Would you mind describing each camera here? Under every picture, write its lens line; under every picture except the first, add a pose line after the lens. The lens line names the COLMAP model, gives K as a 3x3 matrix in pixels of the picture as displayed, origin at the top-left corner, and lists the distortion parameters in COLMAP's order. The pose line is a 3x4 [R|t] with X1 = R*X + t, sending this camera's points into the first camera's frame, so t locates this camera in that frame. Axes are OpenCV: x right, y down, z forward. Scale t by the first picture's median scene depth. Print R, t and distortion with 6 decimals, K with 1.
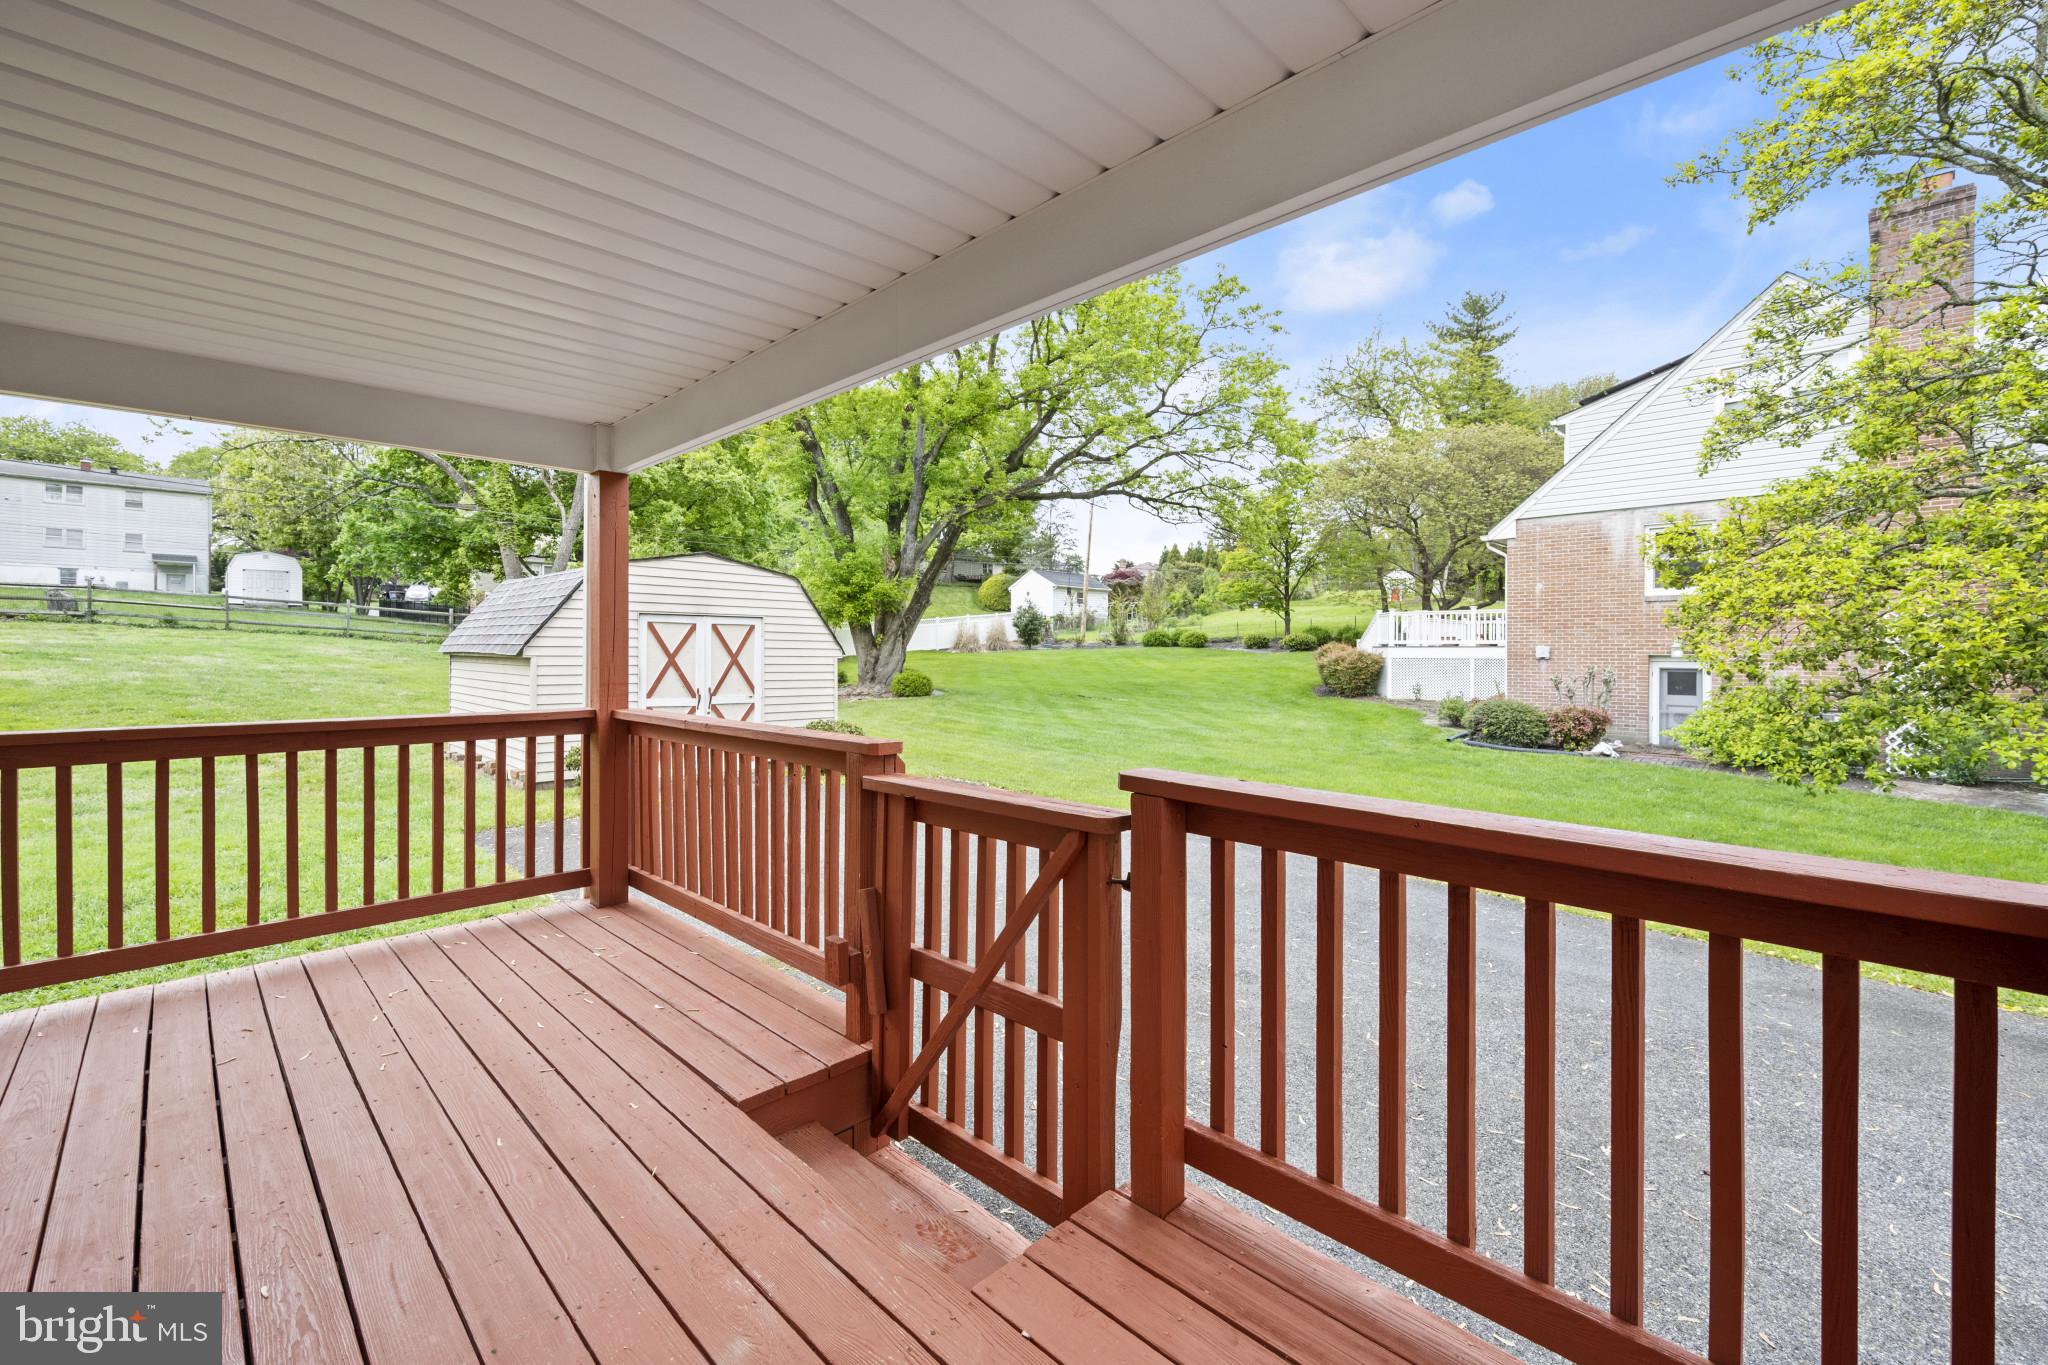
lens RADIAL K [[864.6, 0, 1028.9], [0, 864.6, 664.5], [0, 0, 1]] dist [-0.012499, -0.000583]
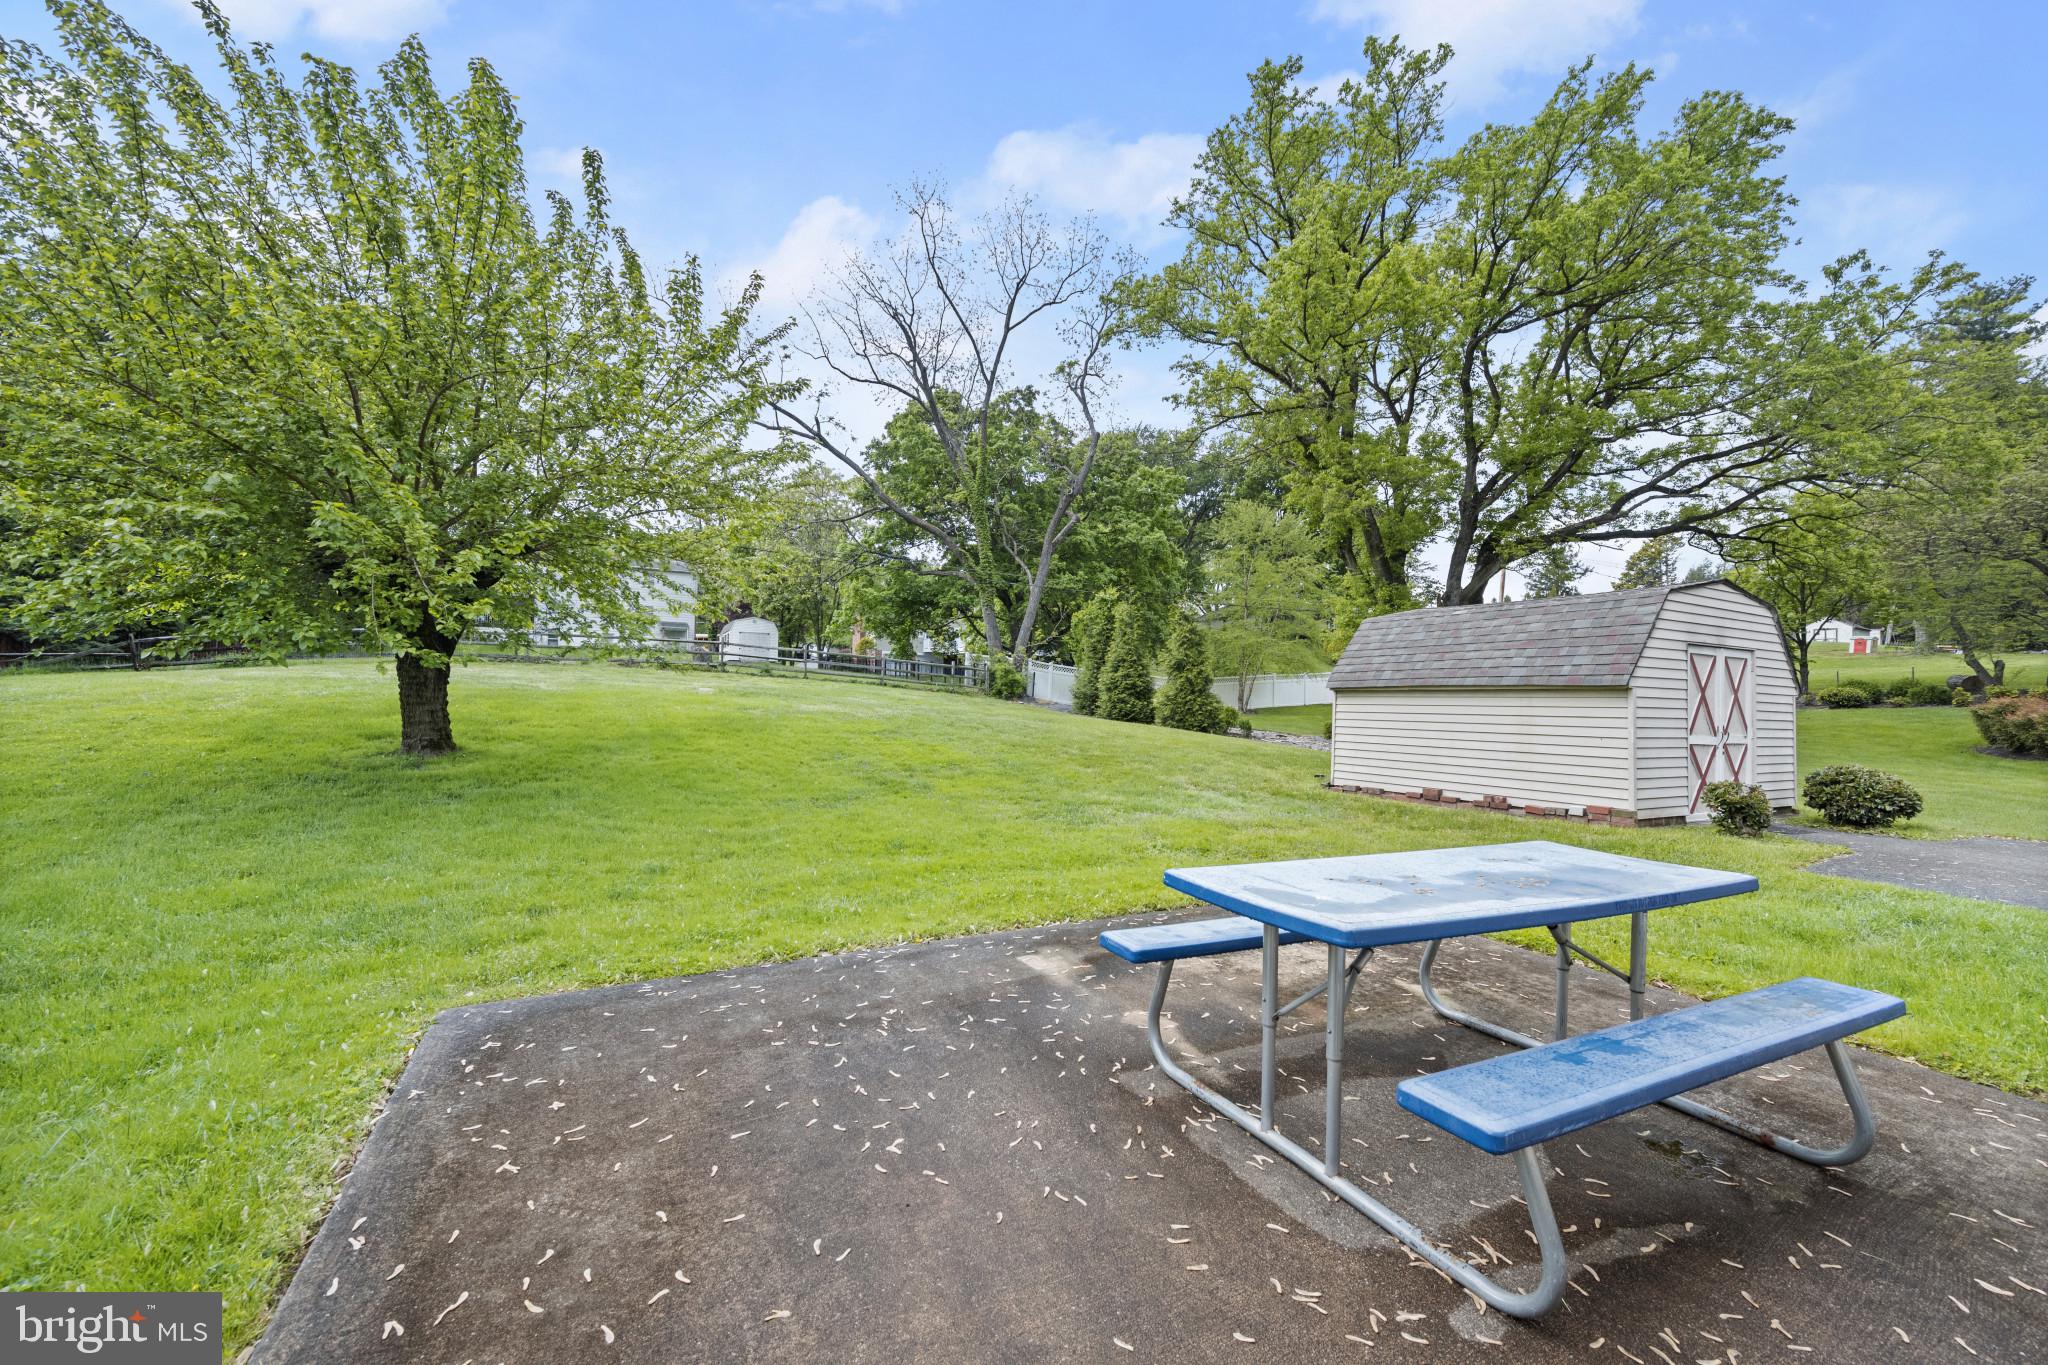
lens RADIAL K [[814.3, 0, 1034.3], [0, 814.3, 692.2], [0, 0, 1]] dist [0.000540, -0.000200]
pose [[0.959719, 0.005292, -0.280911, -0.326927], [-0.014821, 0.999384, -0.031807, 0.011639], [0.280570, 0.034689, 0.959206, -0.014945]]
